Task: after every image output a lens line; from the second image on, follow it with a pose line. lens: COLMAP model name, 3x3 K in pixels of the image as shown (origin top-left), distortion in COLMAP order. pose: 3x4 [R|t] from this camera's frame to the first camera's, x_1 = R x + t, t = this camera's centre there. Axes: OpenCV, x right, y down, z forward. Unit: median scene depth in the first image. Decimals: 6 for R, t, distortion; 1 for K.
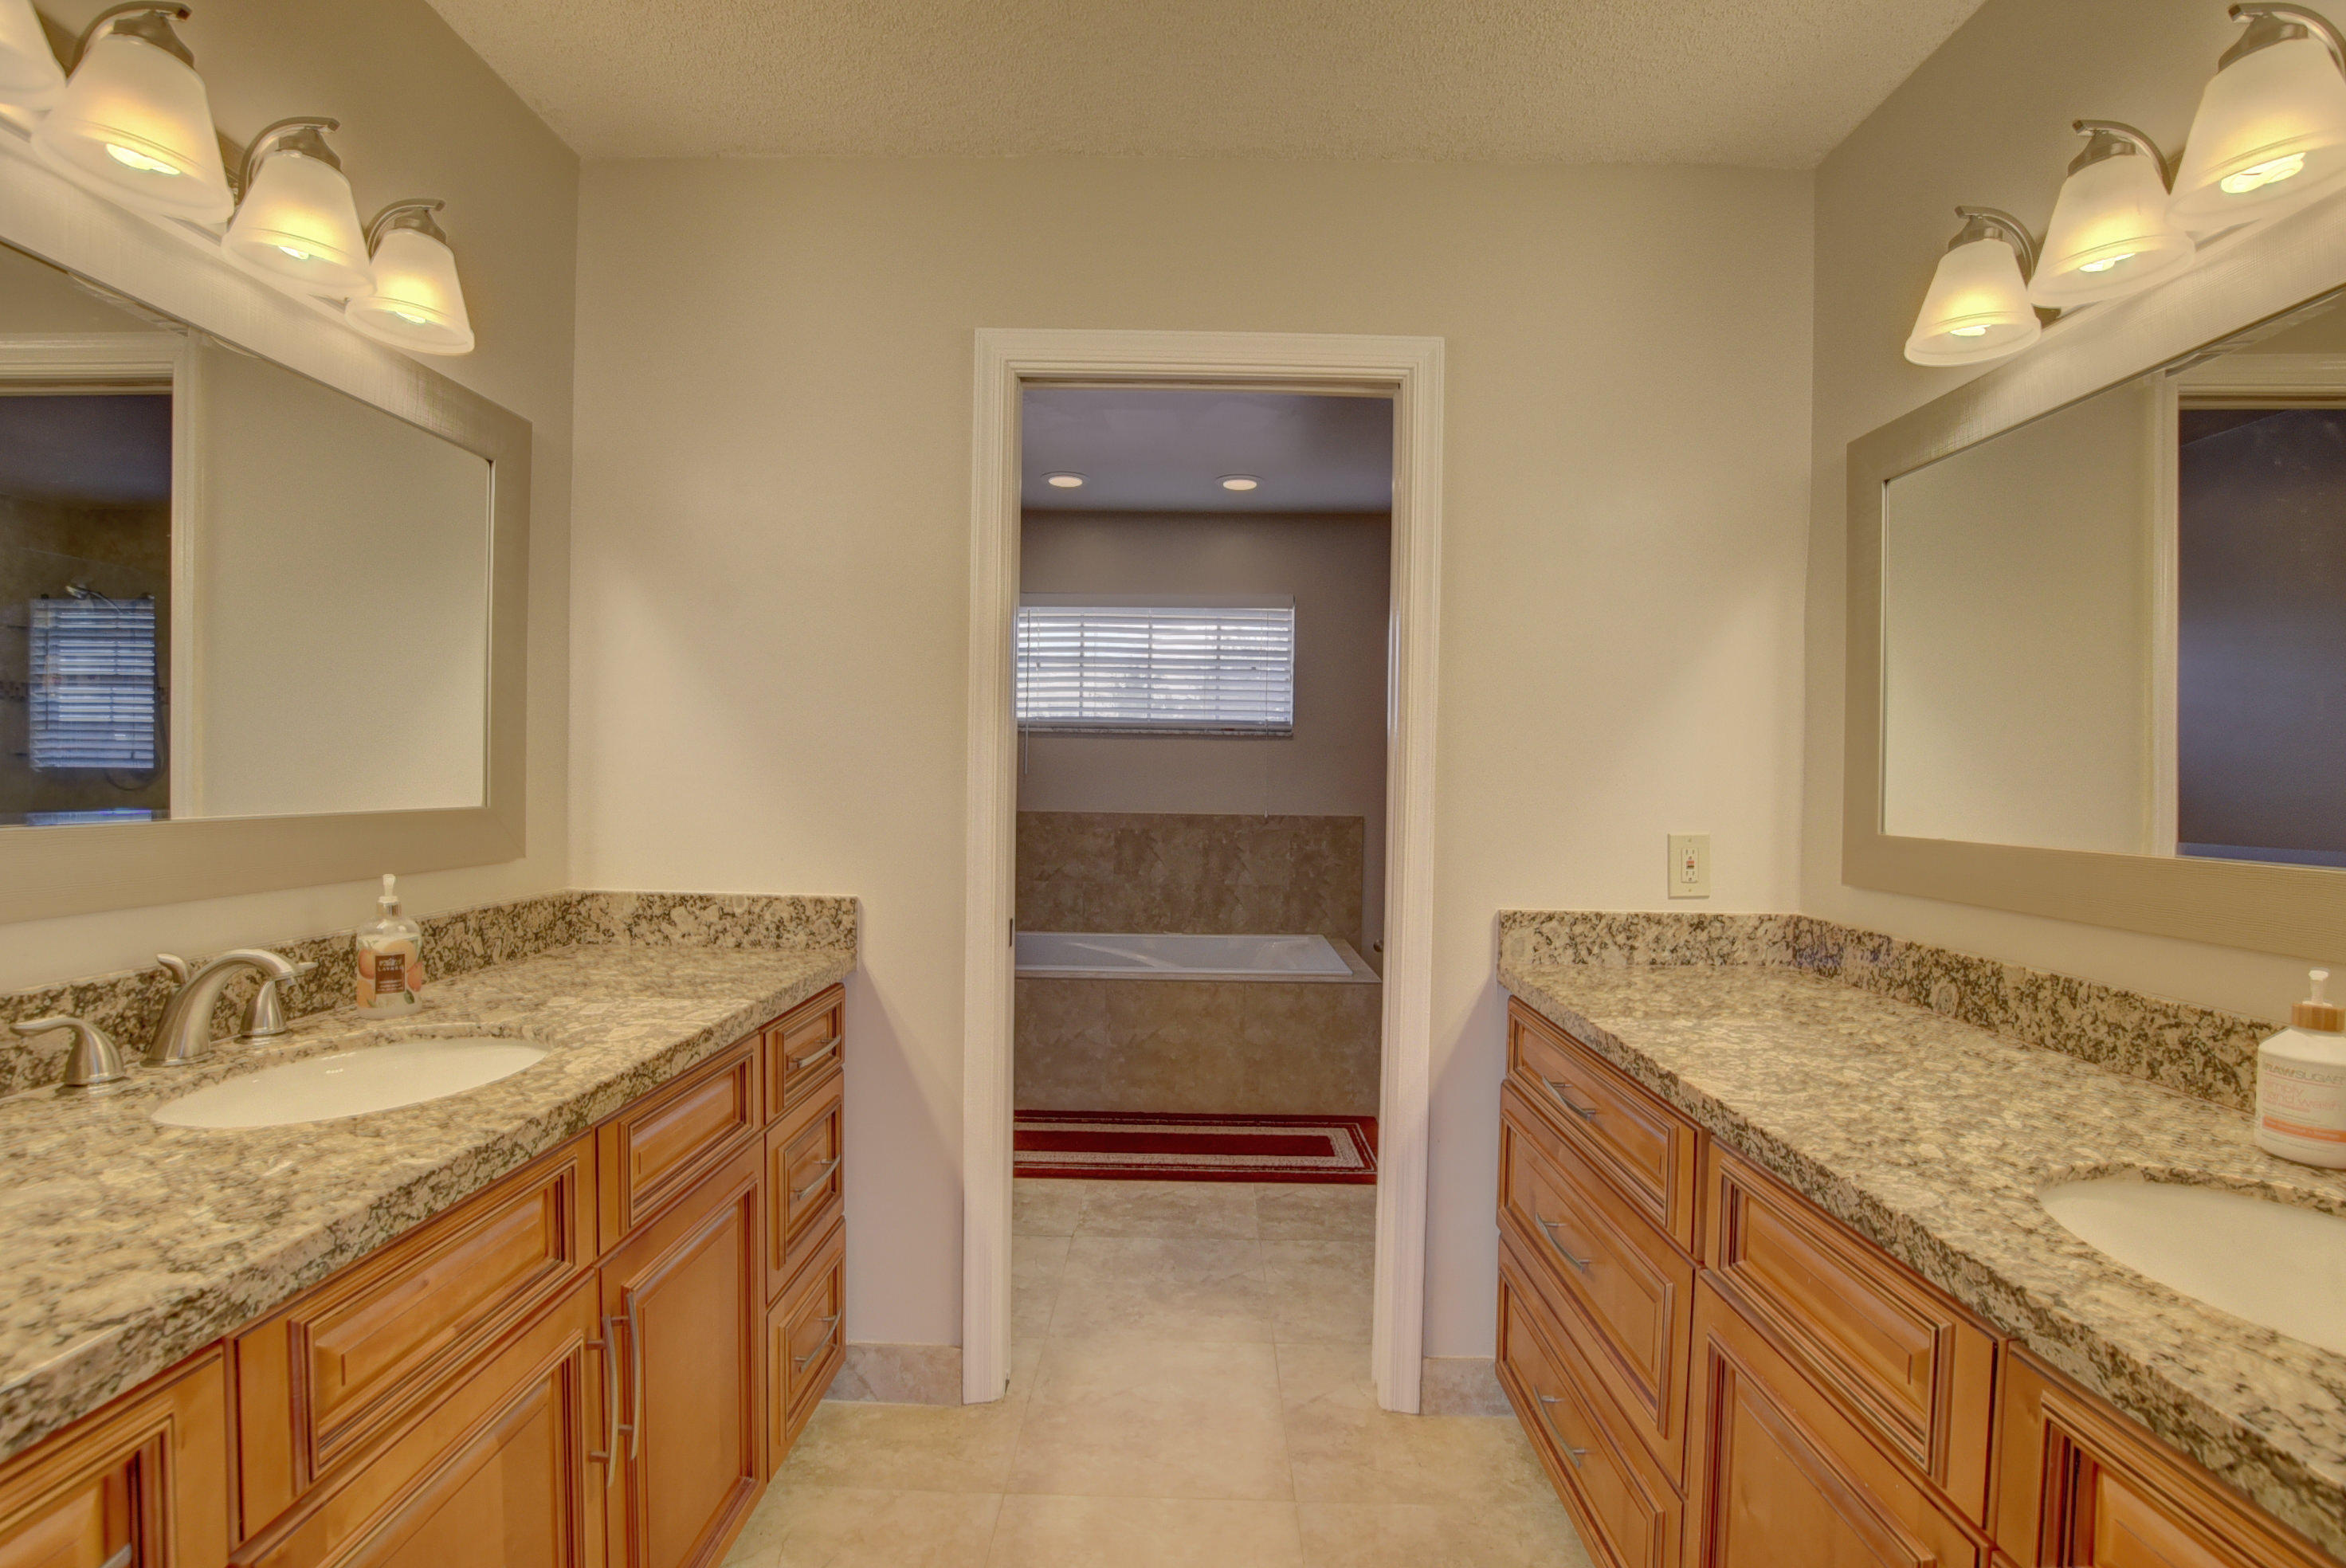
lens RADIAL K [[1038.6, 0, 1181.7], [0, 1038.6, 788.7], [0, 0, 1]] dist [-0.029506, 0.003688]
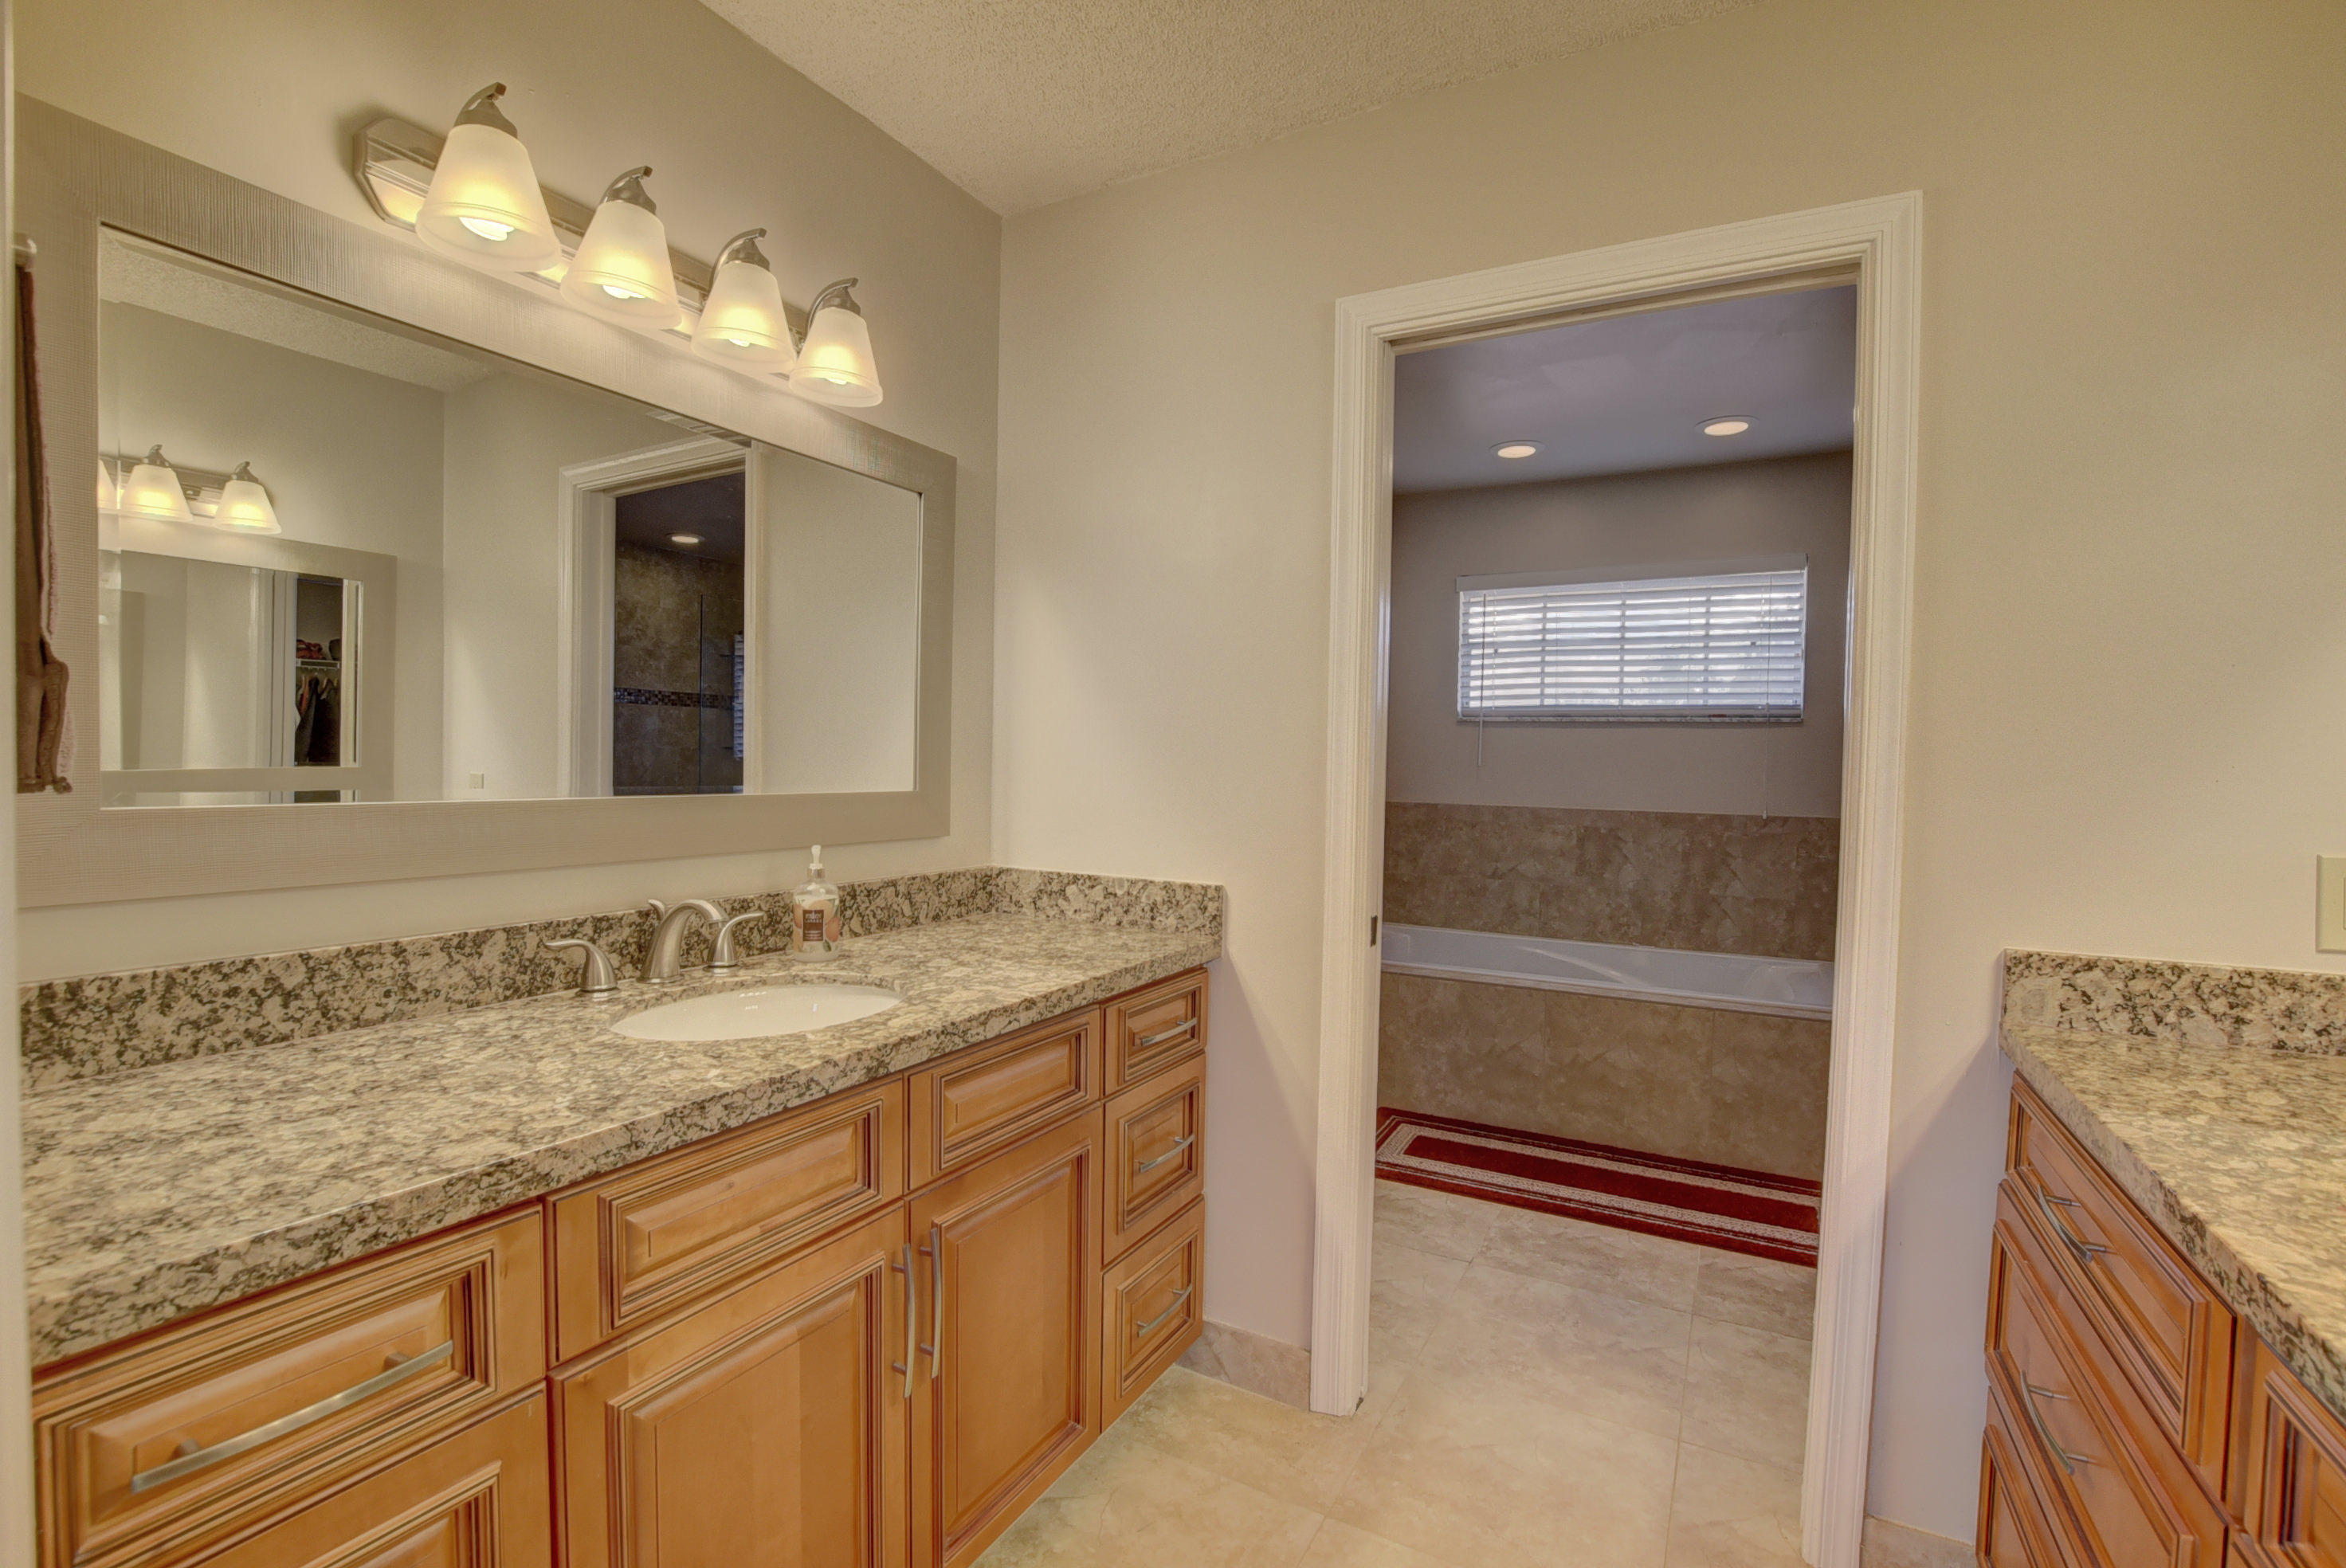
lens RADIAL K [[1038.6, 0, 1172.5], [0, 1038.6, 789.2], [0, 0, 1]] dist [-0.029506, 0.003688]
pose [[0.882774, 0.013084, -0.469615, 0.125738], [-0.009904, 0.999908, 0.009242, 0.002416], [0.469693, -0.003508, 0.882823, 0.082517]]
